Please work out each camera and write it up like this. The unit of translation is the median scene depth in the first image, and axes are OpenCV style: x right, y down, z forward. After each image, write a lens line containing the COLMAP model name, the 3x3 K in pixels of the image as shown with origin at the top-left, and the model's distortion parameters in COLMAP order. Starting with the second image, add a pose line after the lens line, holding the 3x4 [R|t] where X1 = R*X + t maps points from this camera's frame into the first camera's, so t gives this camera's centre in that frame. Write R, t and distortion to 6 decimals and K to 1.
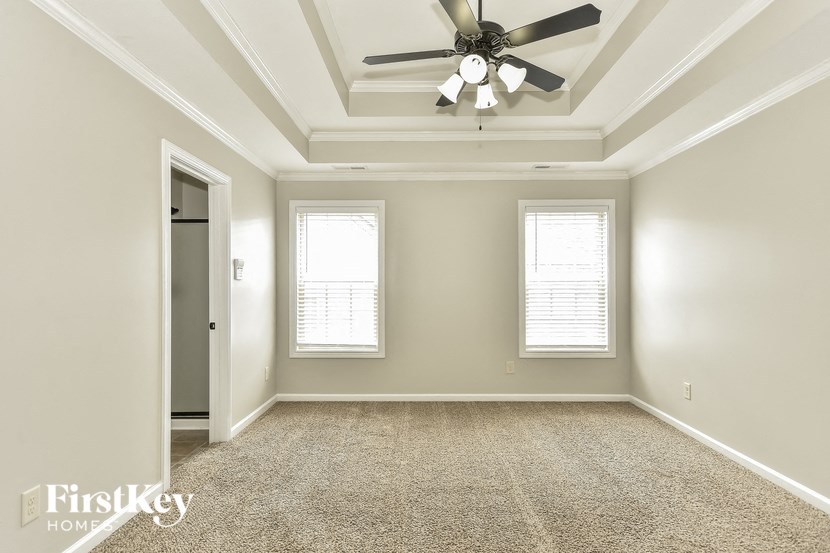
lens RADIAL K [[467.5, 0, 416.9], [0, 467.5, 285.5], [0, 0, 1]] dist [0.017490, 0.000332]
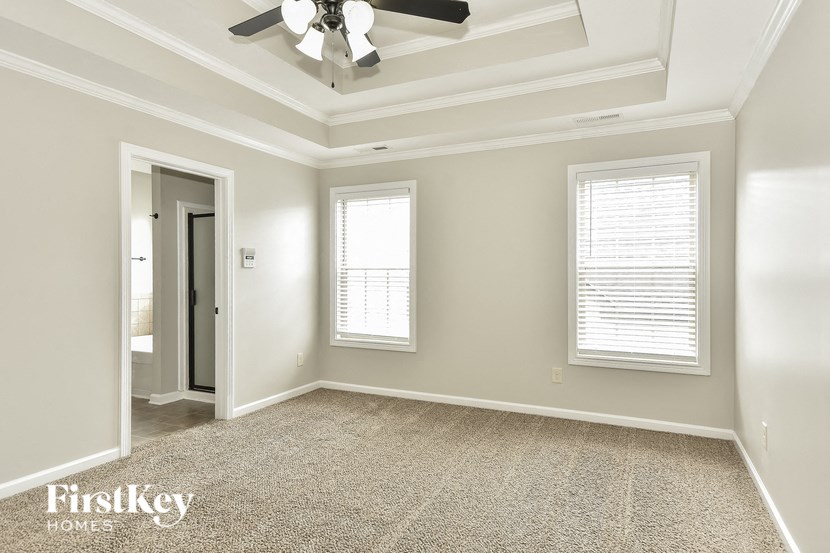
lens RADIAL K [[482.9, 0, 415.0], [0, 482.9, 276.5], [0, 0, 1]] dist [0.020503, 0.000223]
pose [[0.901921, 0.002564, -0.431893, 0.341503], [-0.000205, 0.999985, 0.005510, 0.001201], [0.431900, -0.004881, 0.901908, 0.148129]]
